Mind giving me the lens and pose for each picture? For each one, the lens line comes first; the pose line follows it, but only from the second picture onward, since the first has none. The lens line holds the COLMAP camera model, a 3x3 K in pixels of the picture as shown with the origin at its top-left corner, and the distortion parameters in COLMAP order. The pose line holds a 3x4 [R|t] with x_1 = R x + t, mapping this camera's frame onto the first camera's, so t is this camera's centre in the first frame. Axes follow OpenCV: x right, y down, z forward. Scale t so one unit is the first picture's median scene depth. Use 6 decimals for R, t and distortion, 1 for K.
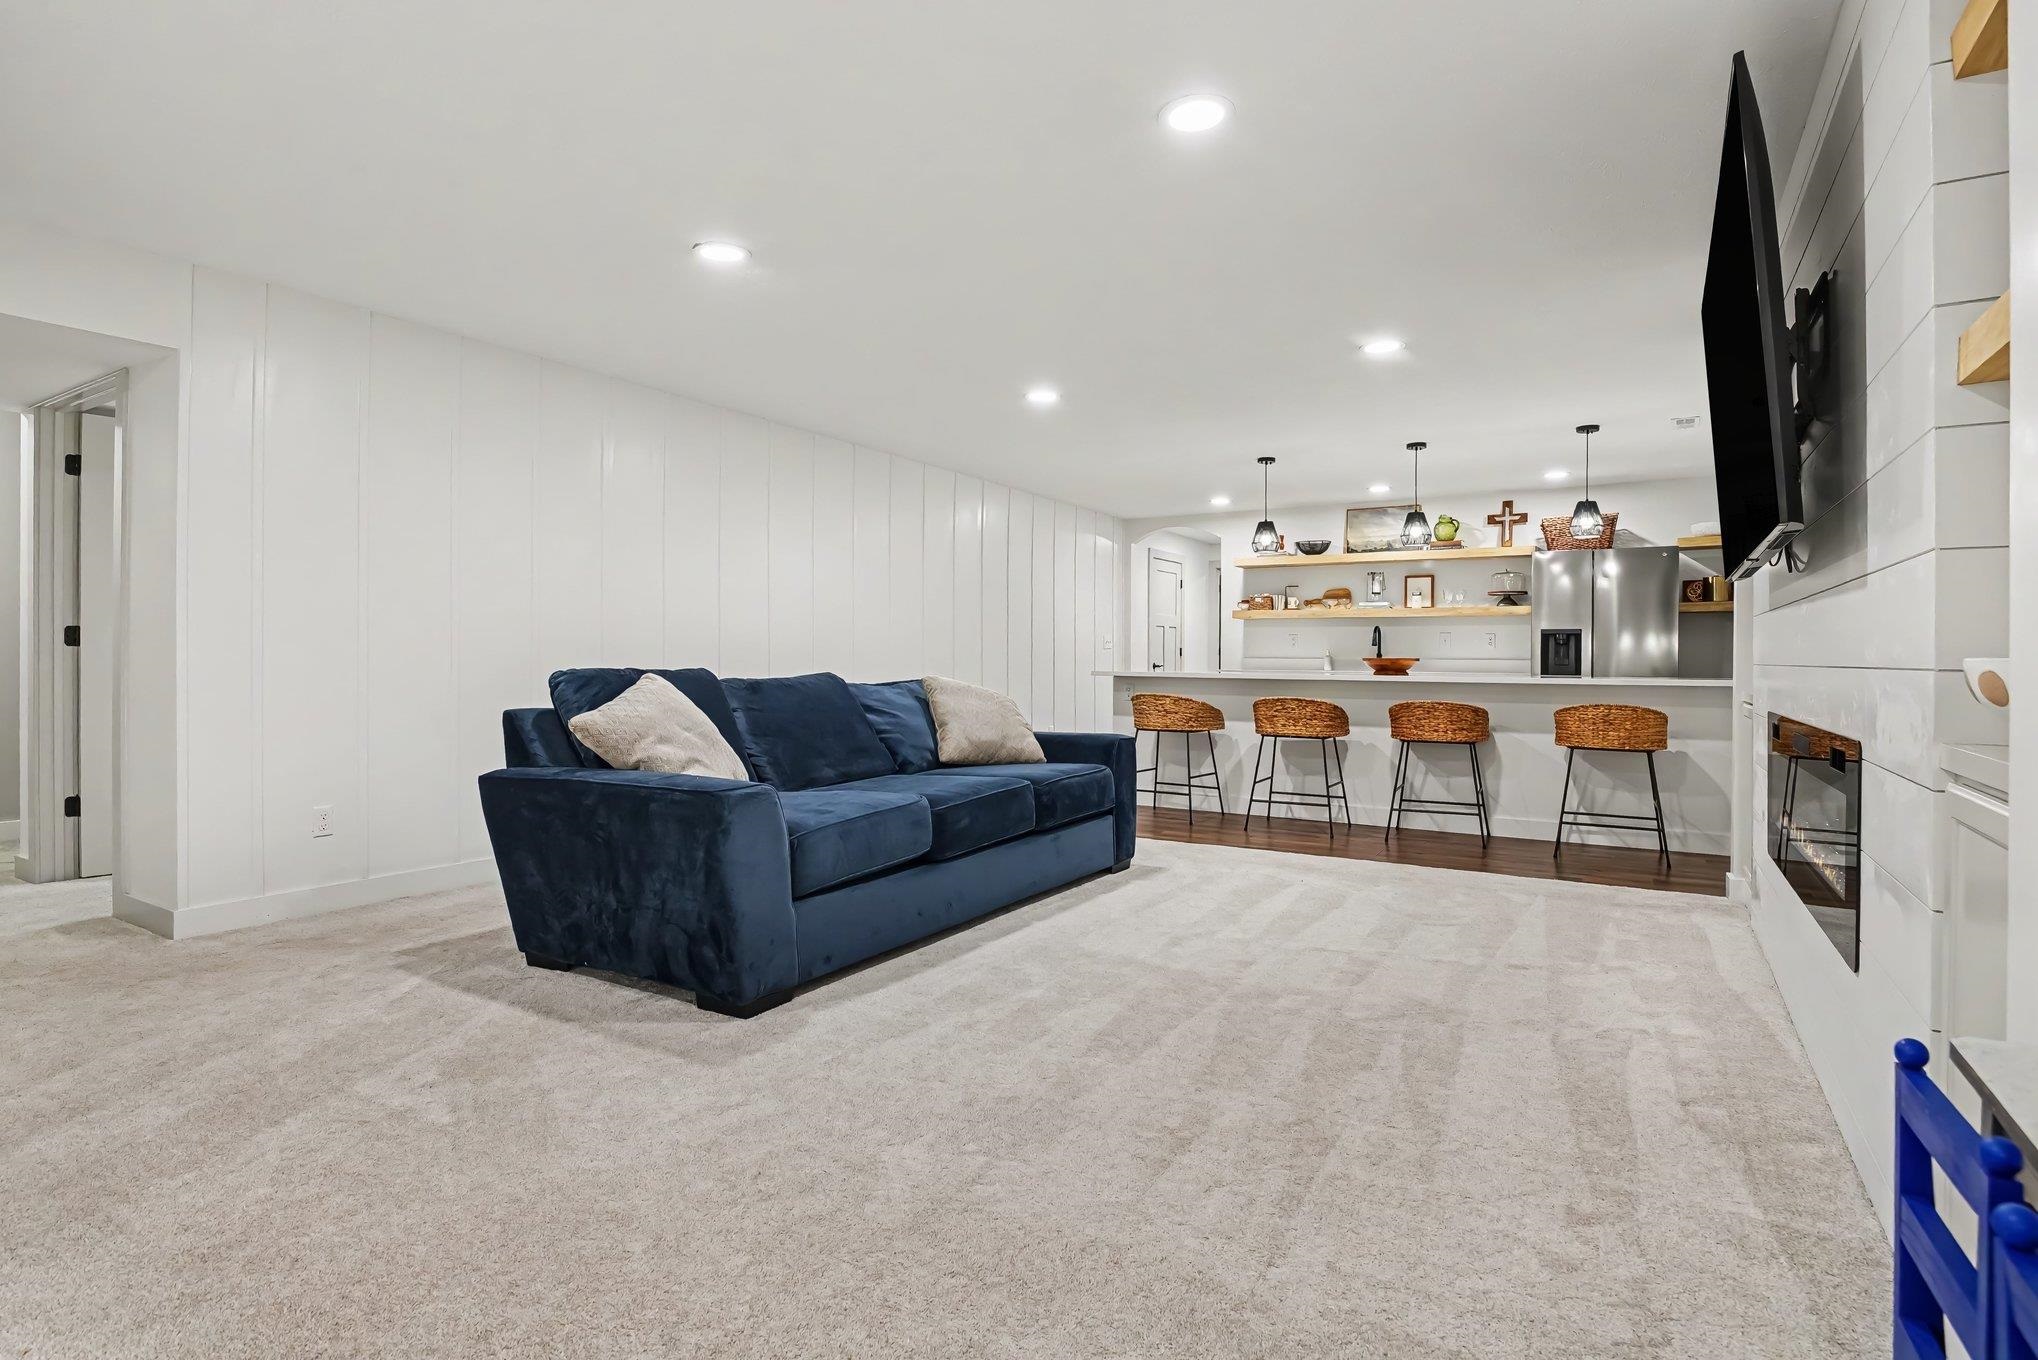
lens RADIAL K [[1016.6, 0, 1014.4], [0, 1016.6, 660.2], [0, 0, 1]] dist [-0.006286, -0.001854]
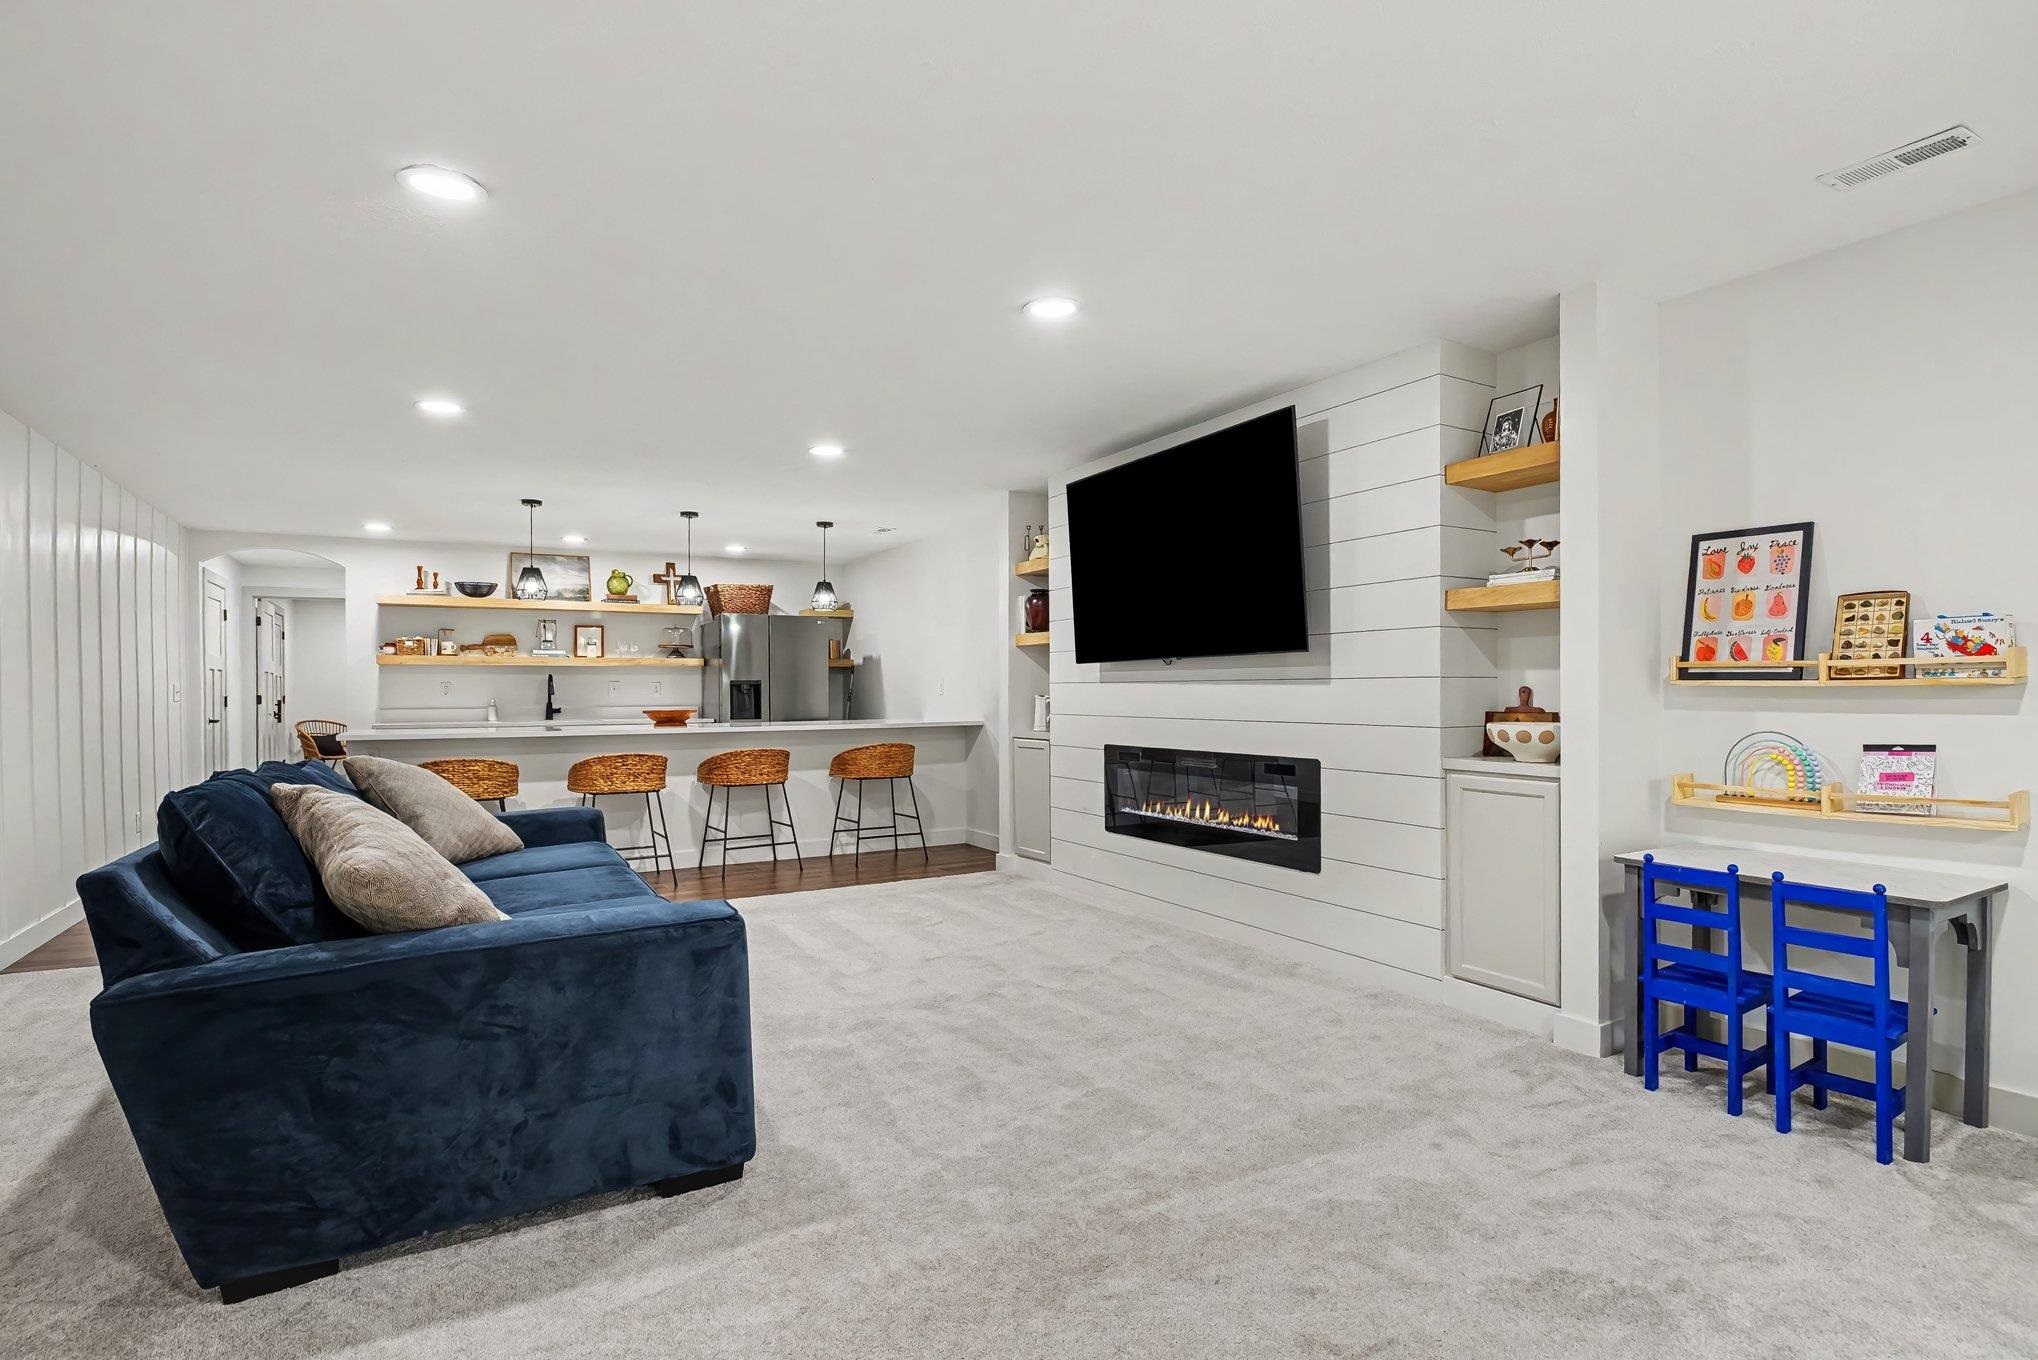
lens RADIAL K [[1016.6, 0, 1019.0], [0, 1016.6, 687.9], [0, 0, 1]] dist [-0.006286, -0.001854]
pose [[0.485403, -0.008826, 0.874246, -0.304739], [0.013138, 0.999910, 0.002801, -0.018807], [-0.874192, 0.010126, 0.485476, 0.130664]]
